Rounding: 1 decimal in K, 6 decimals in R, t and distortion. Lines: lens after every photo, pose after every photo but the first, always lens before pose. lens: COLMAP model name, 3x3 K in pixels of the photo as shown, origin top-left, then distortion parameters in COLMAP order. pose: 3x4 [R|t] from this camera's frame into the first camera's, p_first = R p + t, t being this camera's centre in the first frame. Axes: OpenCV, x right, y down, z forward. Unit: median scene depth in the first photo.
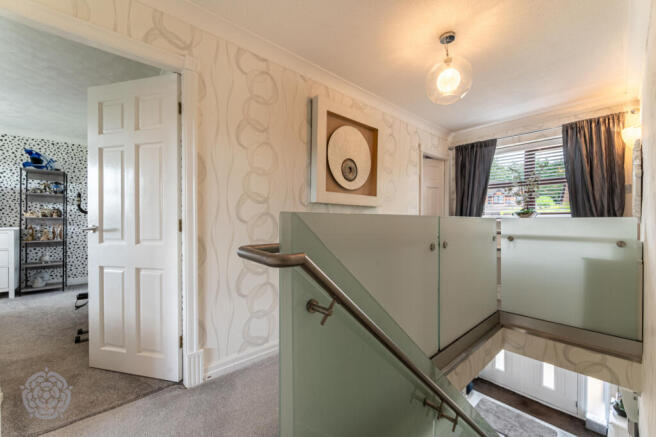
lens RADIAL K [[253.2, 0, 324.3], [0, 253.2, 221.5], [0, 0, 1]] dist [-0.000008, -0.000137]
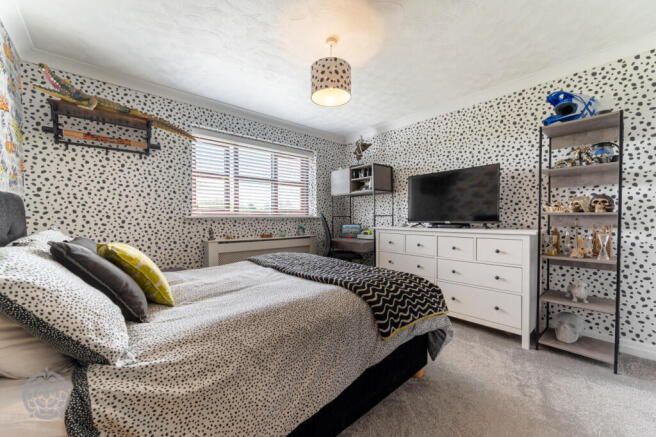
lens RADIAL K [[253.2, 0, 324.3], [0, 253.2, 222.1], [0, 0, 1]] dist [-0.000008, -0.000137]
pose [[-0.033339, 0.008779, -0.999406, -0.562571], [-0.002473, 0.999958, 0.008867, -0.000655], [0.999441, 0.002767, -0.033316, 0.491001]]
